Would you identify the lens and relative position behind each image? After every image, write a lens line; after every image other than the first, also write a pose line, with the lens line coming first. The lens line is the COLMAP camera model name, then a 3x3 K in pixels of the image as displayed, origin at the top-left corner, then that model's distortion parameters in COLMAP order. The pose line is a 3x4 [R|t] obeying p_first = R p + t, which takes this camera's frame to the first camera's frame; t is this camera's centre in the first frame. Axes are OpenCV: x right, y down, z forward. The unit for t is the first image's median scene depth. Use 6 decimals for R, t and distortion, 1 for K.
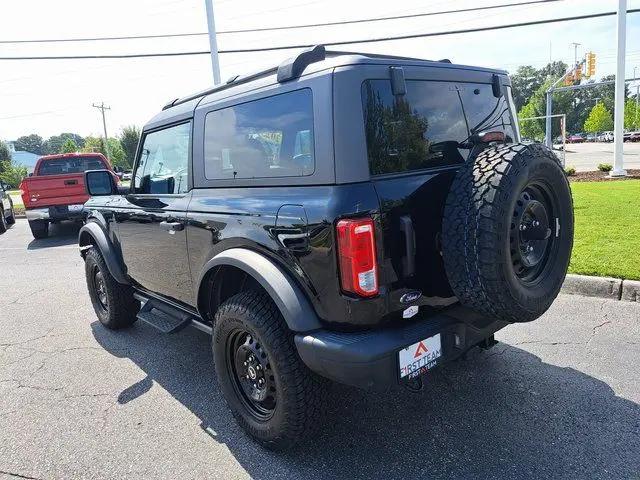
lens RADIAL K [[463.9, 0, 326.1], [0, 463.9, 227.3], [0, 0, 1]] dist [0.037376, -0.019097]
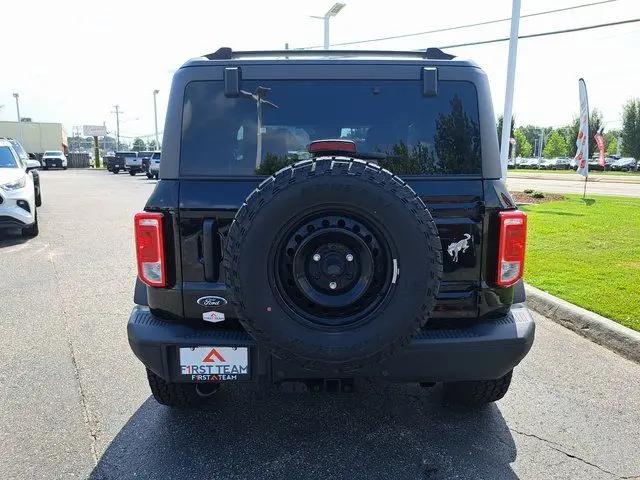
lens RADIAL K [[463.9, 0, 320.6], [0, 463.9, 234.2], [0, 0, 1]] dist [0.037376, -0.019097]
pose [[0.769543, 0.185600, -0.611029, 0.709094], [-0.165604, 0.982100, 0.089747, -0.089139], [0.616749, 0.032125, 0.786504, 0.272452]]
